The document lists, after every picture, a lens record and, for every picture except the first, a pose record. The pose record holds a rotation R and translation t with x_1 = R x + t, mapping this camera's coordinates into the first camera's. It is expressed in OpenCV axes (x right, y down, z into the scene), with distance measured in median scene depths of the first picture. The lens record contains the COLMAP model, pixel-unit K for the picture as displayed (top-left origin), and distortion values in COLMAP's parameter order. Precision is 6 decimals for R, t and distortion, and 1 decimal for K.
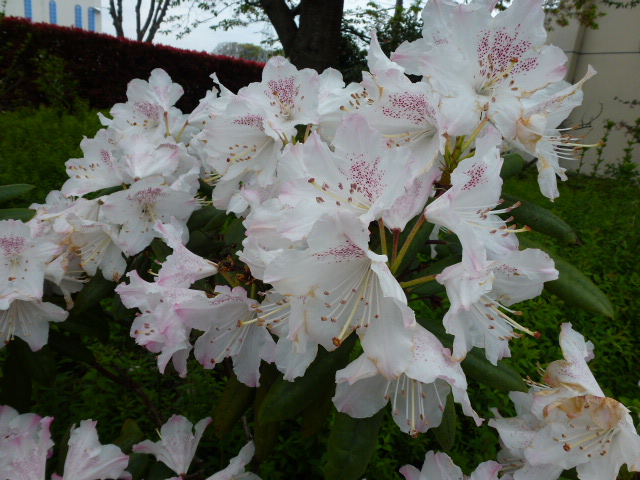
lens RADIAL K [[470.9, 0, 320.0], [0, 470.9, 240.0], [0, 0, 1]] dist [-0.053072, -0.000324]
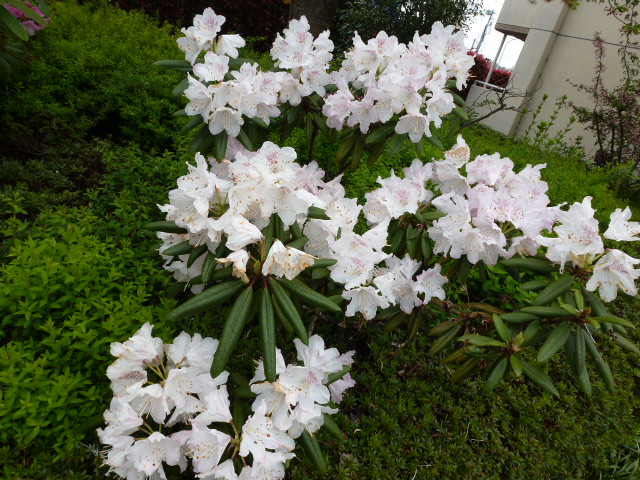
lens RADIAL K [[470.9, 0, 320.0], [0, 470.9, 240.0], [0, 0, 1]] dist [-0.053072, -0.000324]
pose [[0.984685, 0.140731, 0.102906, -0.643240], [-0.152529, 0.981284, 0.117543, 0.671007], [-0.084438, -0.131439, 0.987722, -2.212996]]
